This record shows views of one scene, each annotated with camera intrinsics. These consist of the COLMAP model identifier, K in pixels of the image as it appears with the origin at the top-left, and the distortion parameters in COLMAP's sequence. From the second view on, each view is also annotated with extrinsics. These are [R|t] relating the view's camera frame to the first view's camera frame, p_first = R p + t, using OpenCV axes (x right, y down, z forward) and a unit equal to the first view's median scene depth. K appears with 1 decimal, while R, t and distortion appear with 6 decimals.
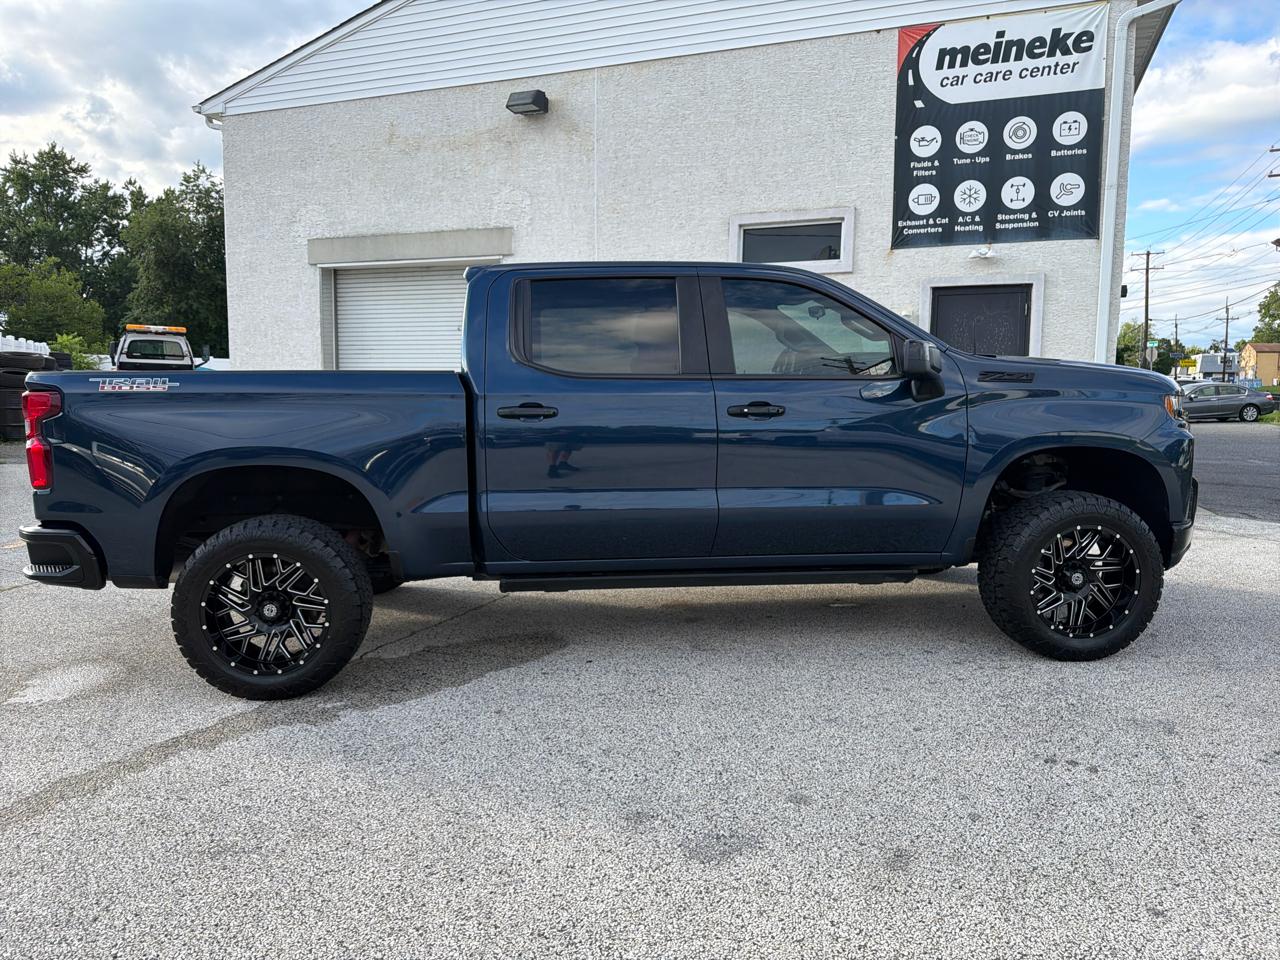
lens RADIAL K [[907.4, 0, 634.1], [0, 907.4, 476.4], [0, 0, 1]] dist [0.040067, -0.048637]
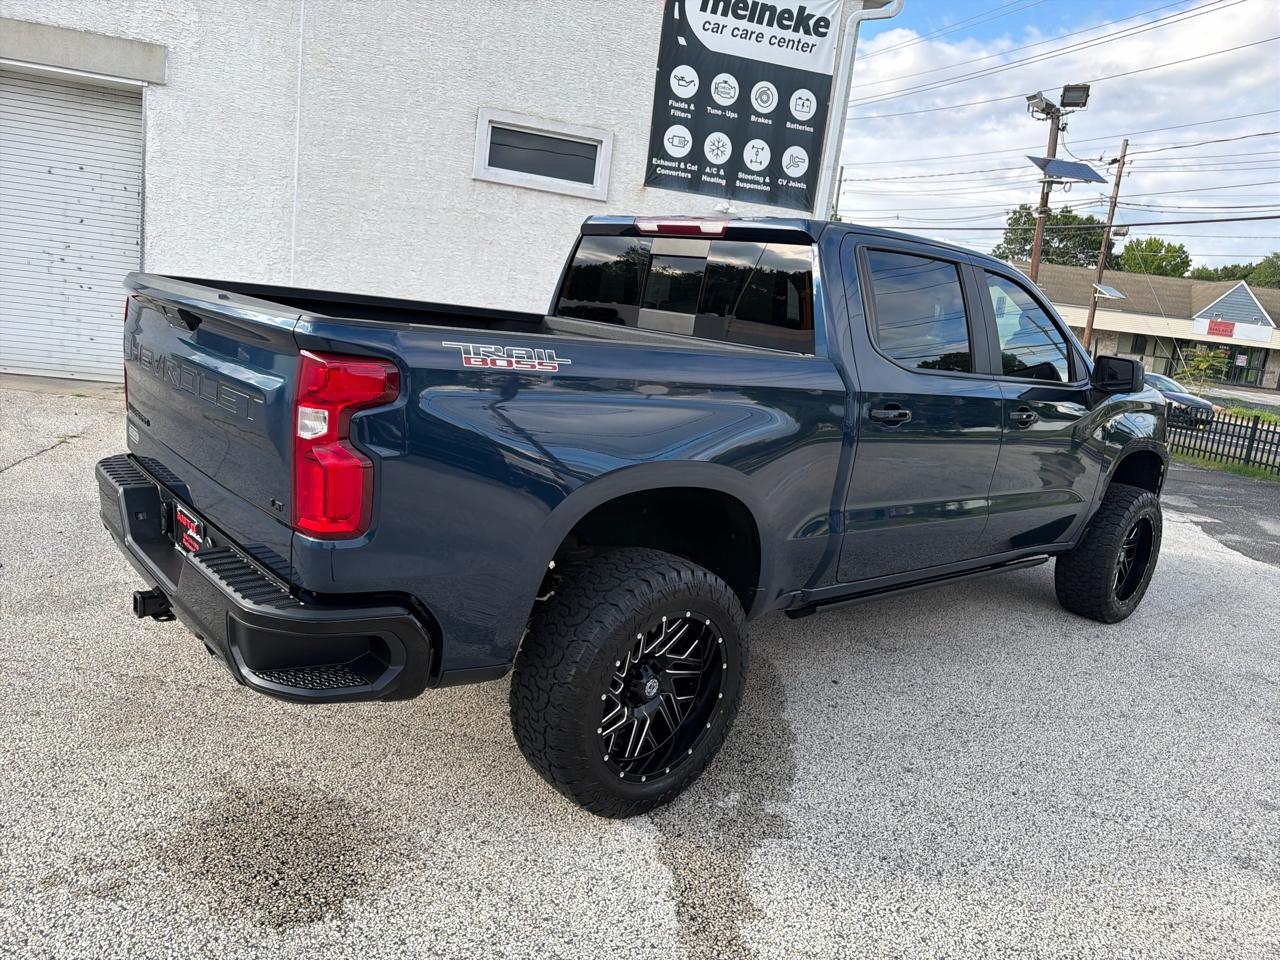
lens RADIAL K [[907.4, 0, 632.8], [0, 907.4, 479.9], [0, 0, 1]] dist [0.040067, -0.048637]
pose [[0.796644, -0.018041, 0.604179, -0.347353], [-0.057321, 0.992795, 0.105226, -0.036442], [-0.601724, -0.118460, 0.789870, 0.197542]]
